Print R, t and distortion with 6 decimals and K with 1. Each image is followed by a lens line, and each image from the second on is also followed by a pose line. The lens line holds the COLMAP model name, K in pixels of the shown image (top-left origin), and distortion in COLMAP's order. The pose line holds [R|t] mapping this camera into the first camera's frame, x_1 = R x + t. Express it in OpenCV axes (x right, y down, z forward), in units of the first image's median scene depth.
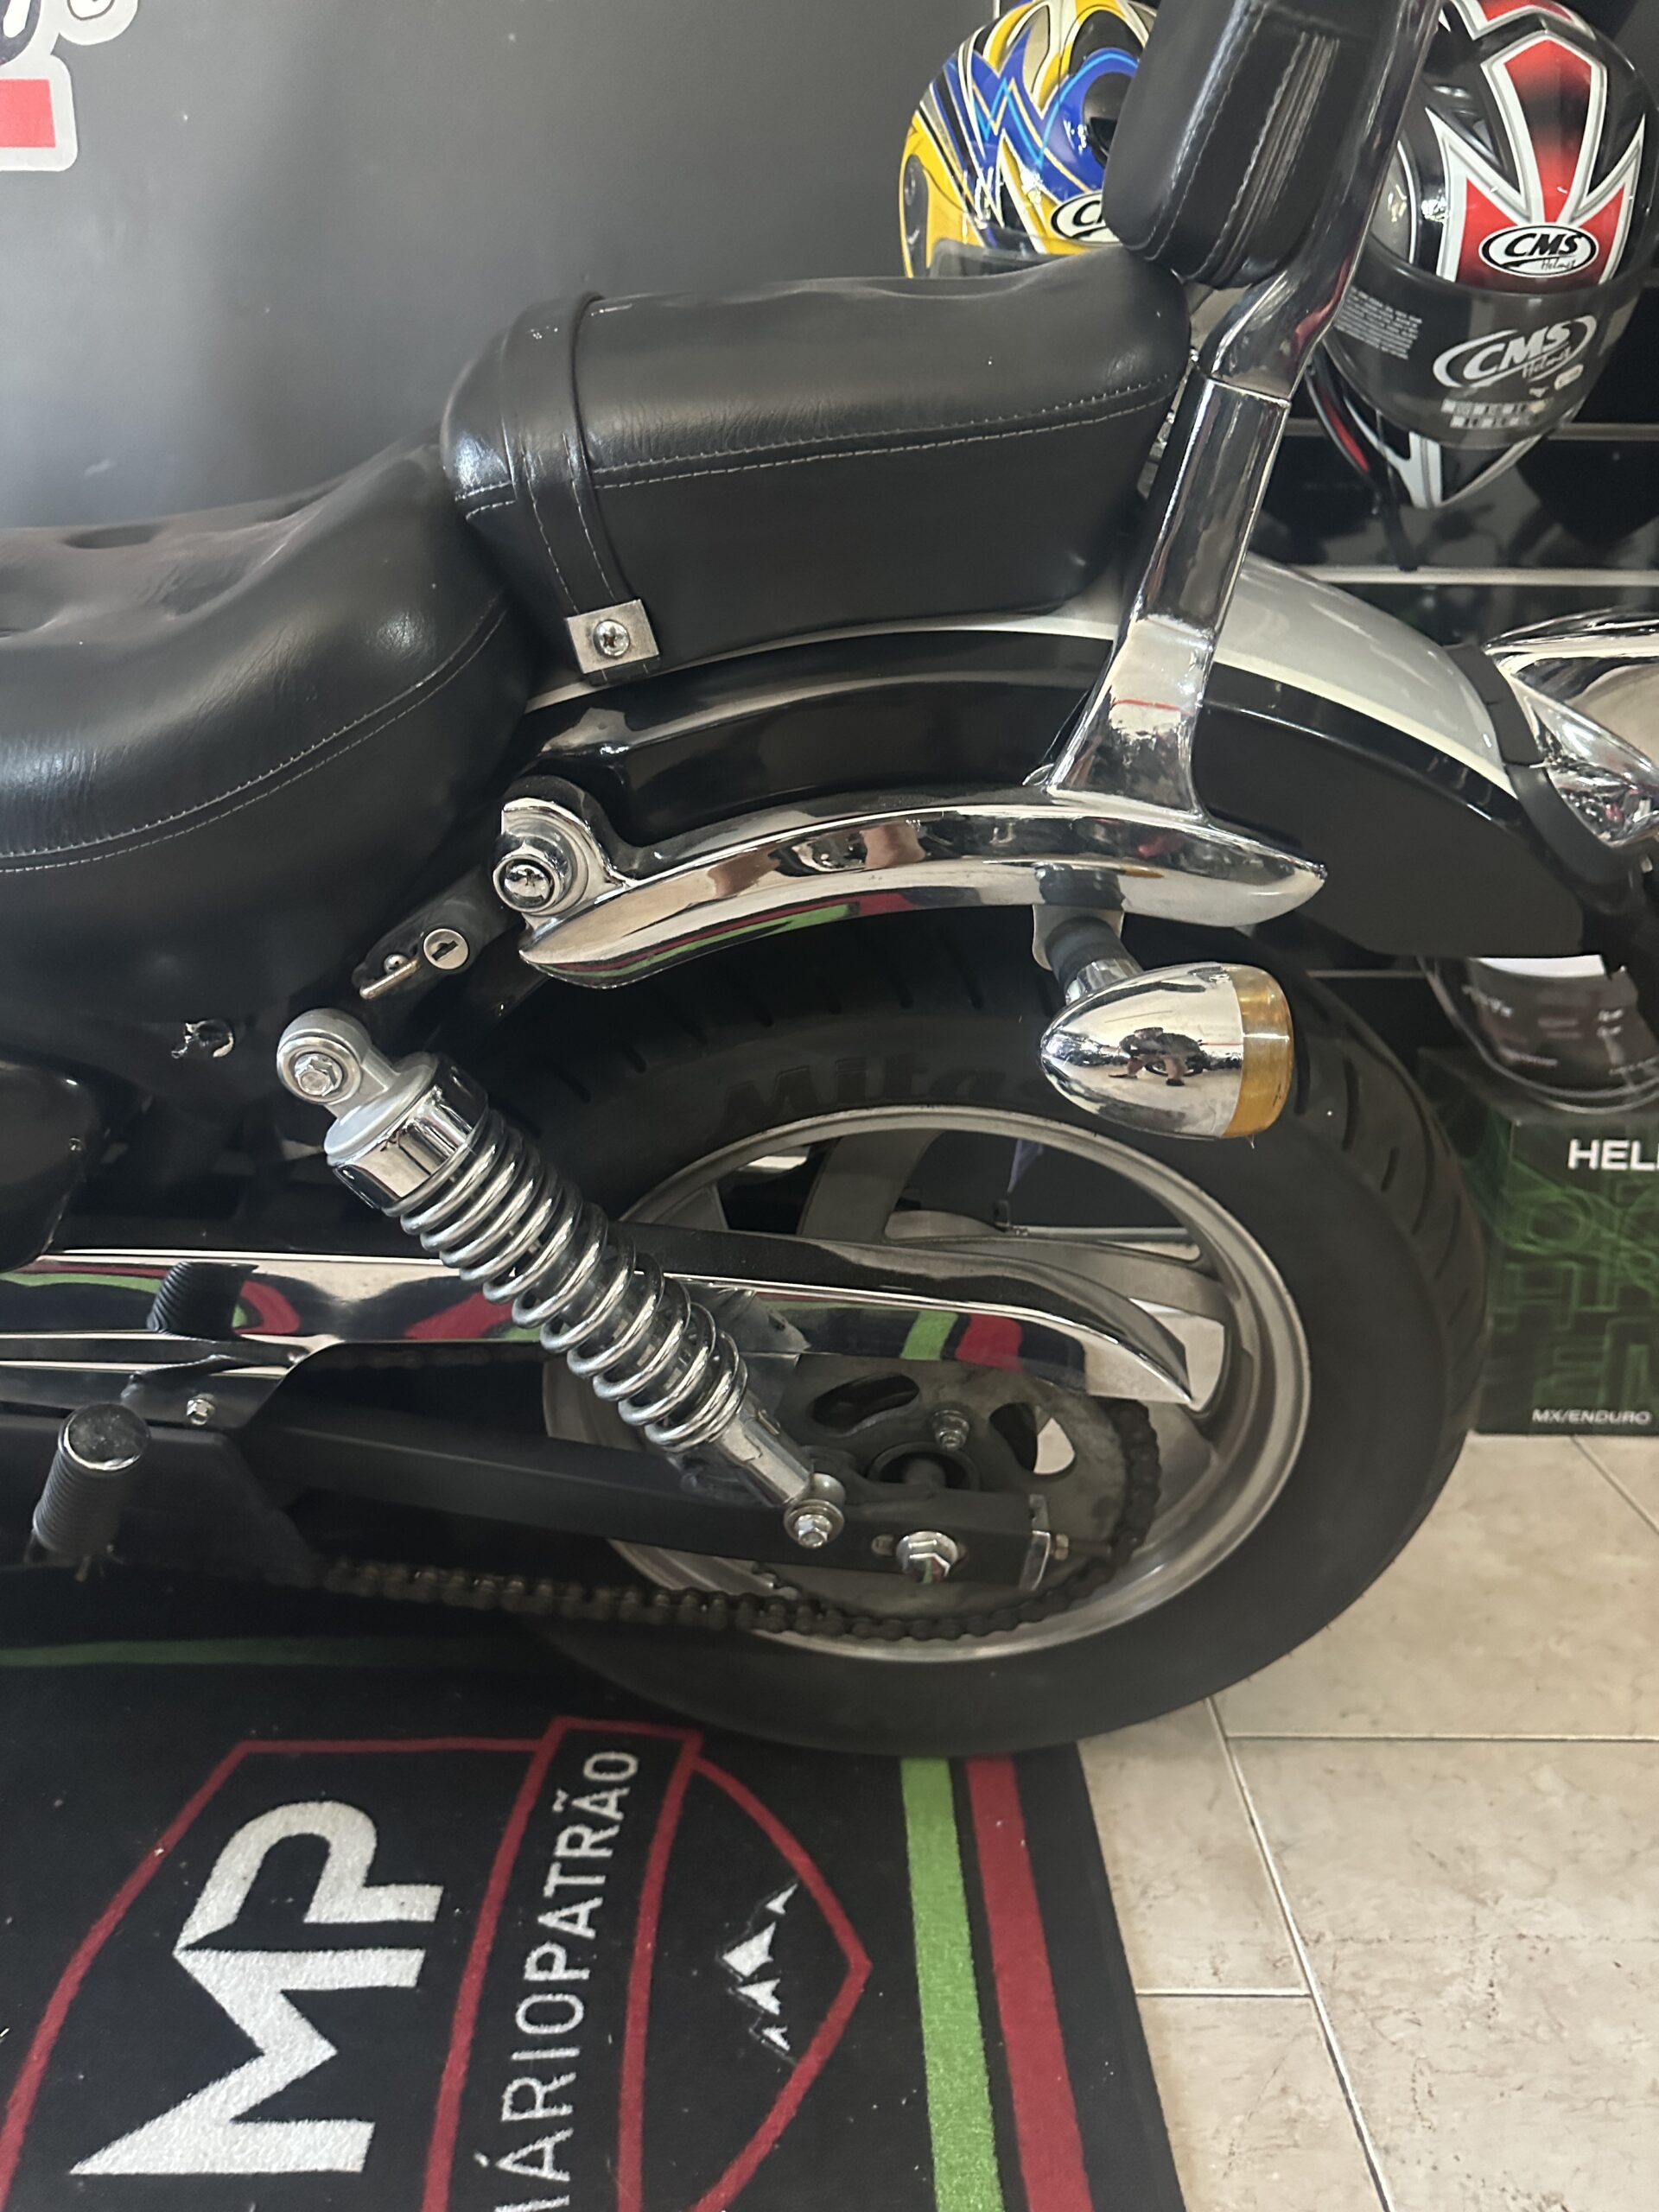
lens RADIAL K [[1600.5, 0, 836.5], [0, 1600.5, 1090.0], [0, 0, 1]] dist [0.028568, -0.045810]
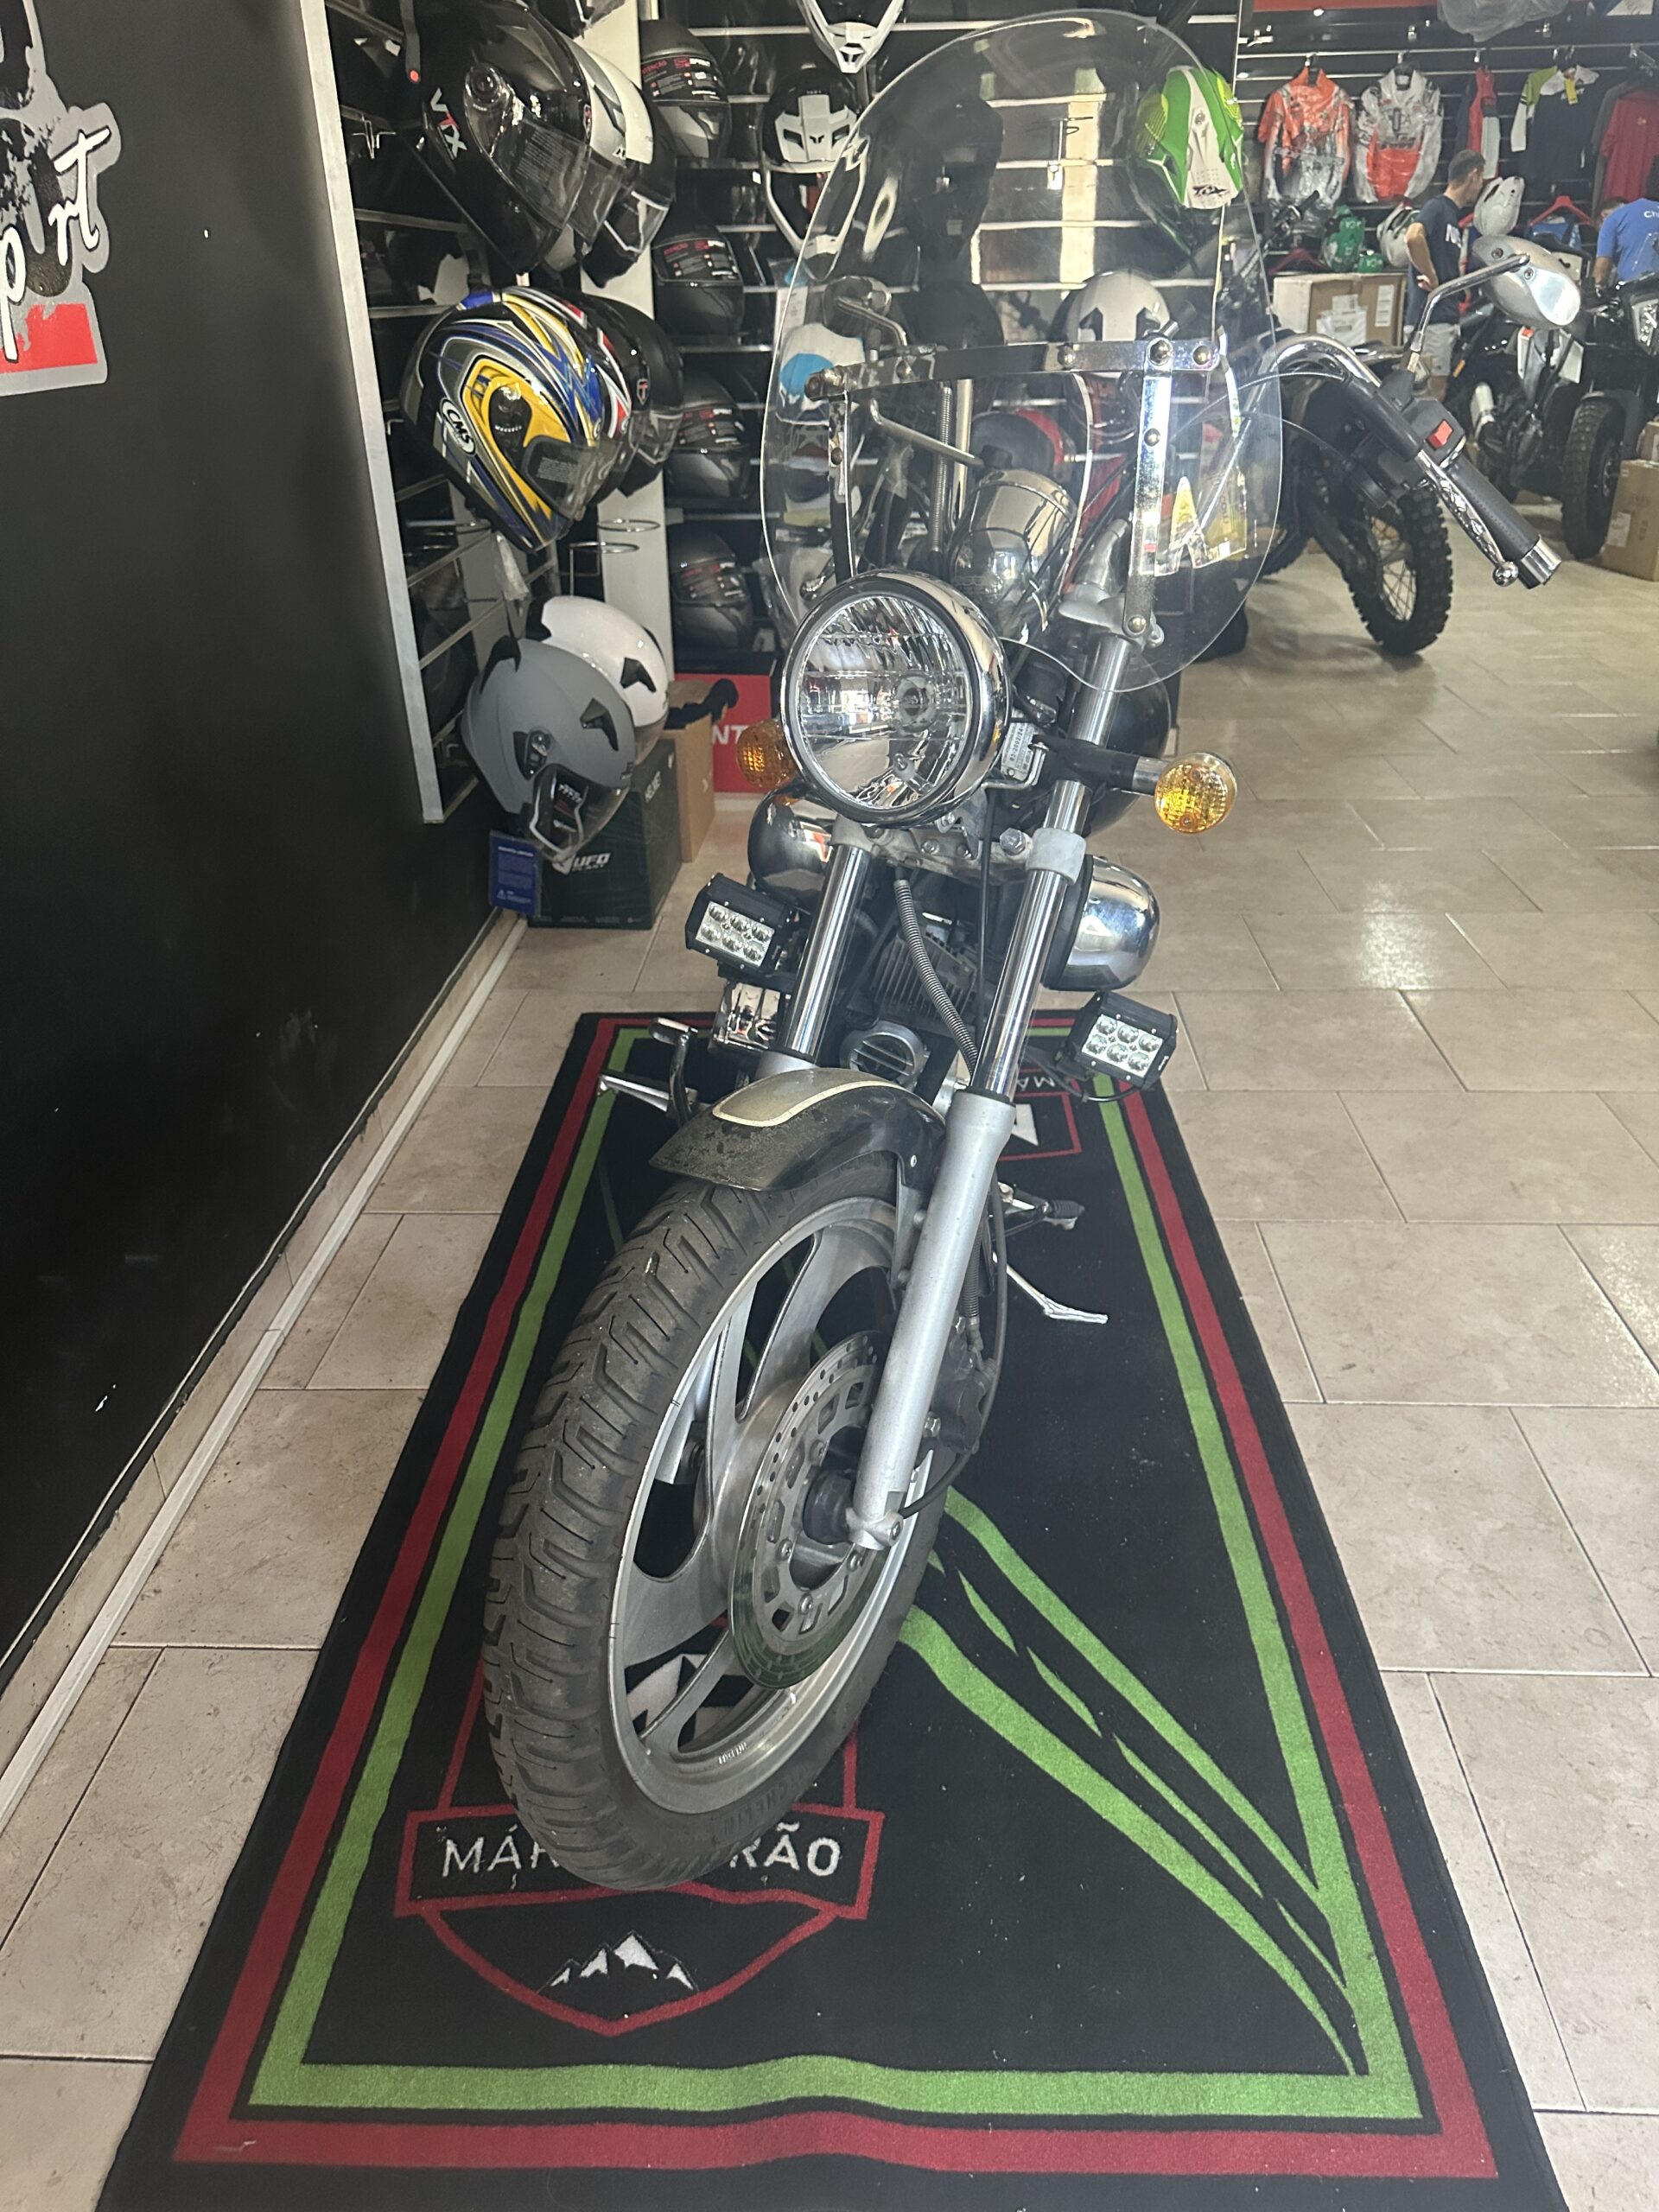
lens RADIAL K [[1600.5, 0, 832.2], [0, 1600.5, 1094.6], [0, 0, 1]] dist [0.028568, -0.045810]
pose [[0.031850, -0.452620, 0.891135, -2.873937], [0.278469, 0.860302, 0.427007, -0.796432], [-0.959917, 0.234554, 0.153441, 0.745215]]
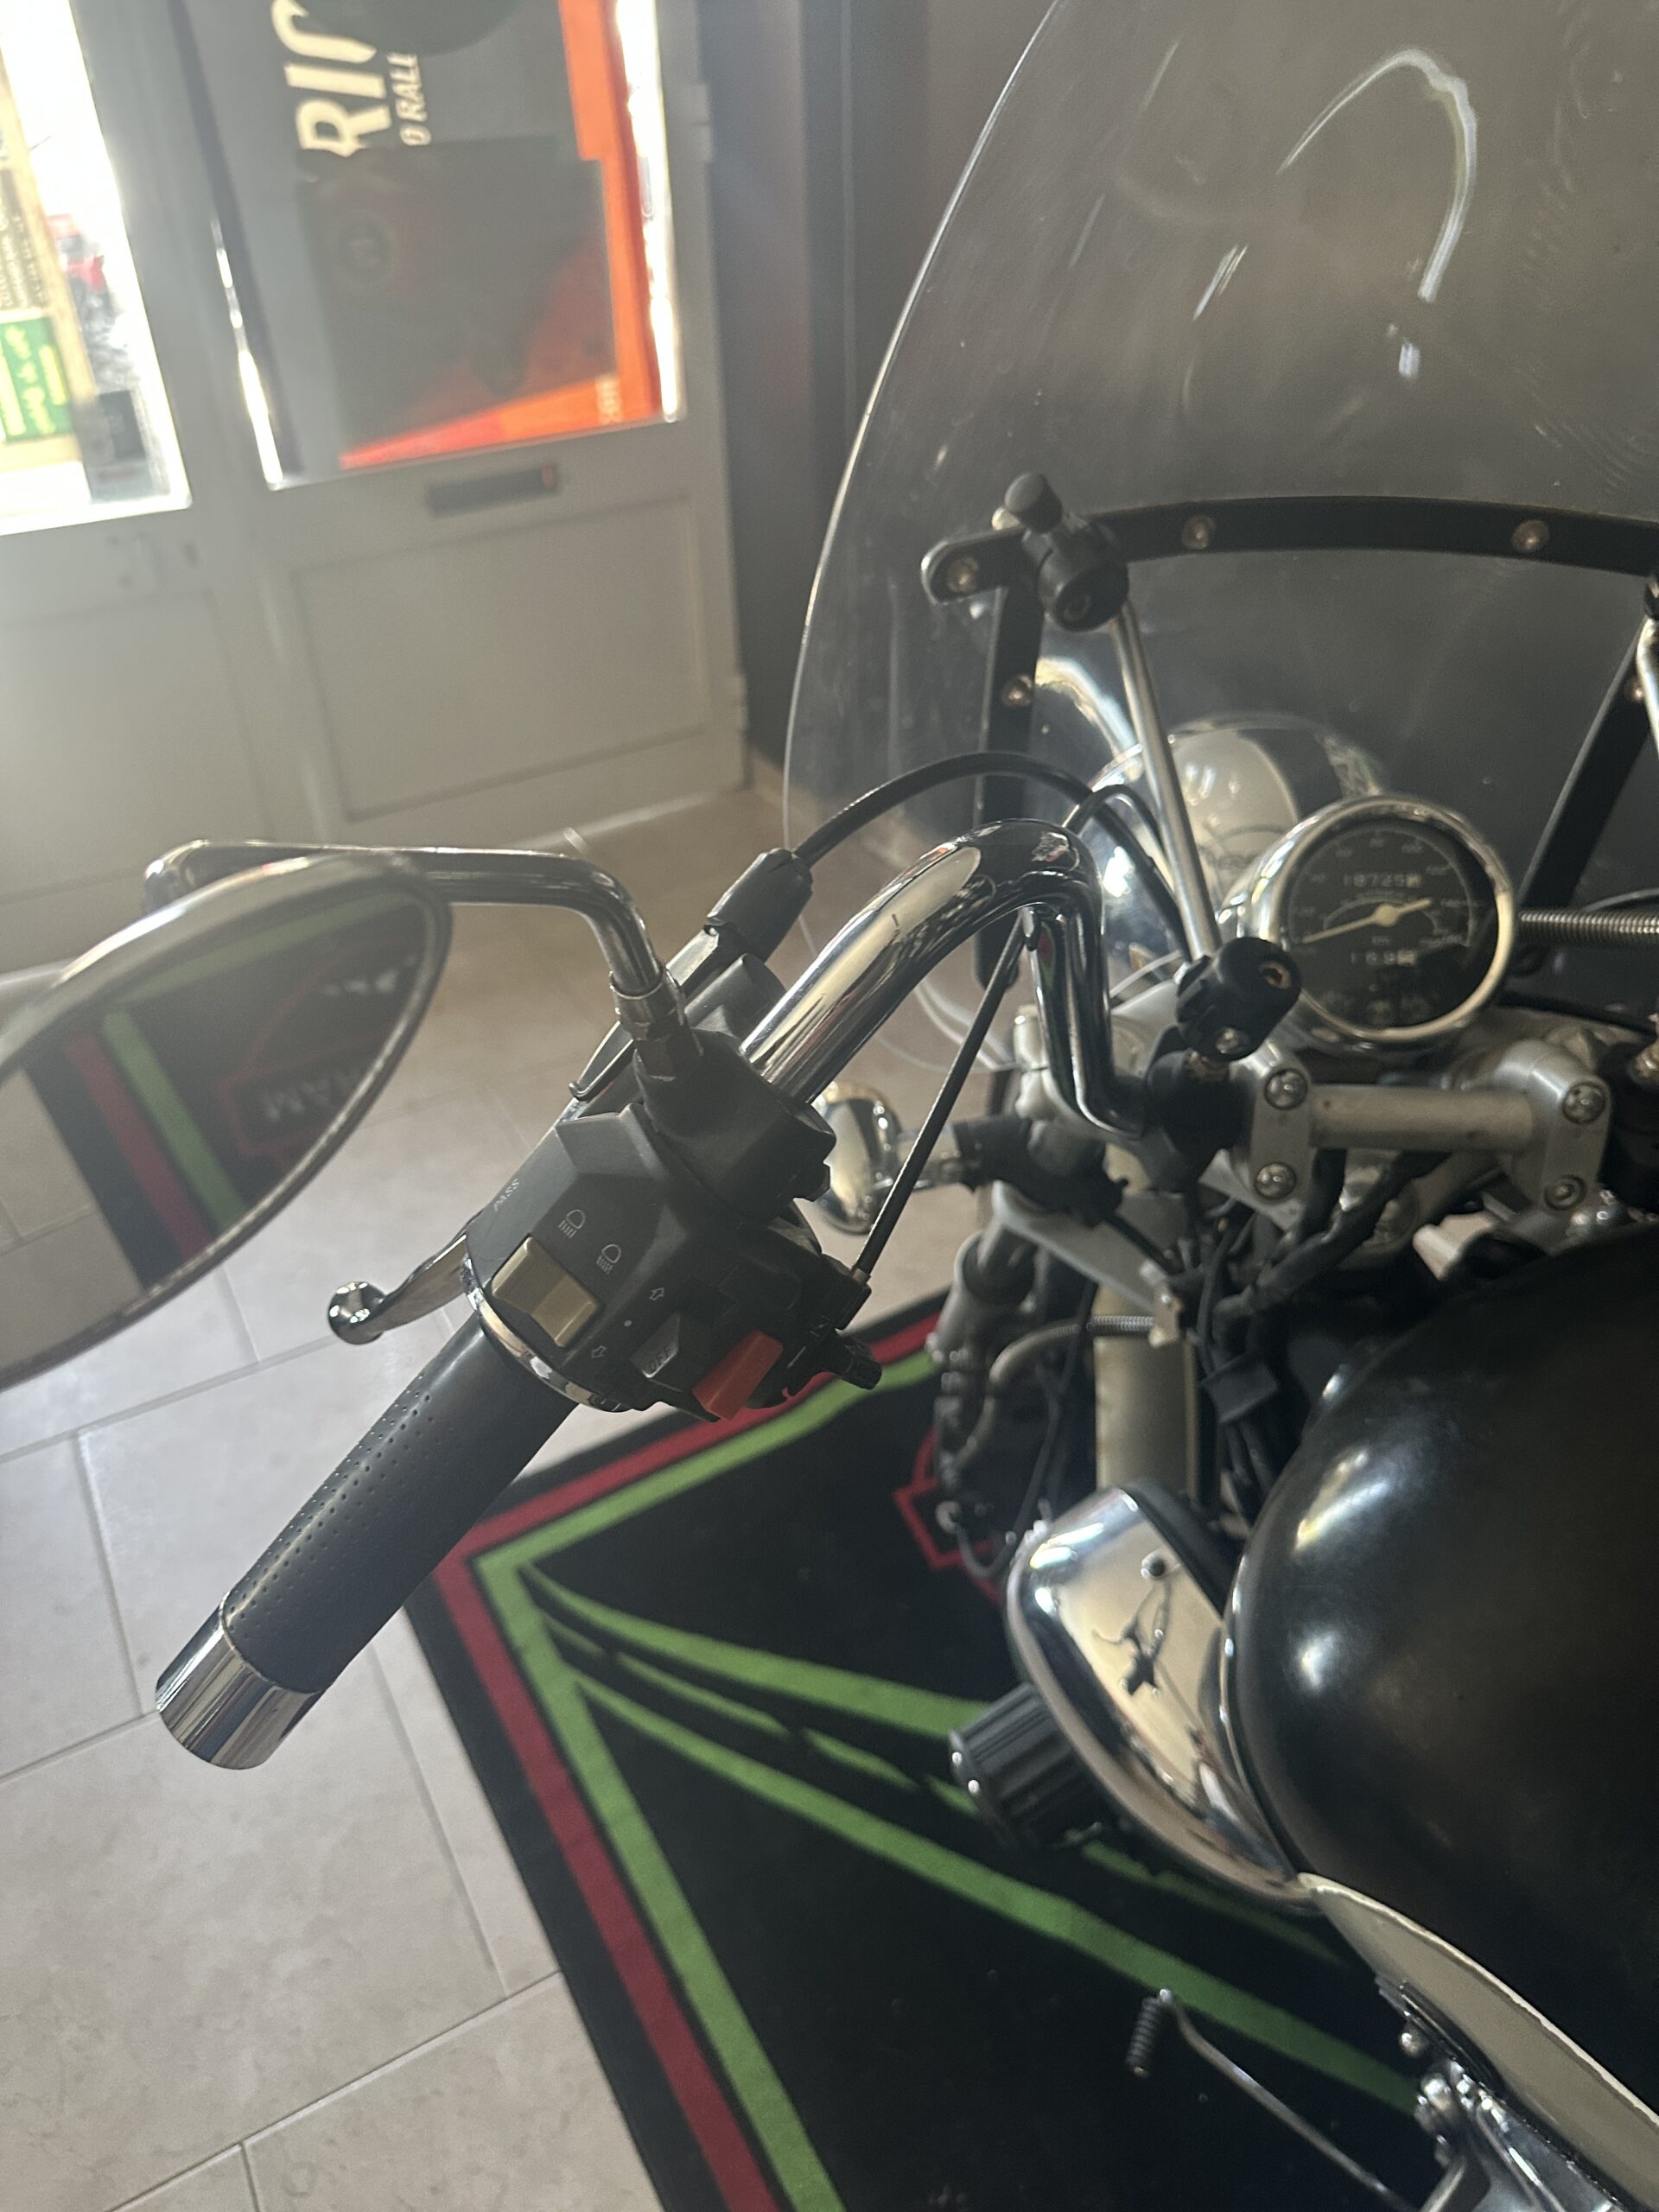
lens RADIAL K [[1600.5, 0, 805.9], [0, 1600.5, 1083.3], [0, 0, 1]] dist [0.028568, -0.045810]
pose [[0.483434, 0.488754, -0.726231, -0.810827], [-0.191428, 0.868563, 0.457115, -0.766453], [0.854194, -0.081964, 0.513454, 0.101640]]
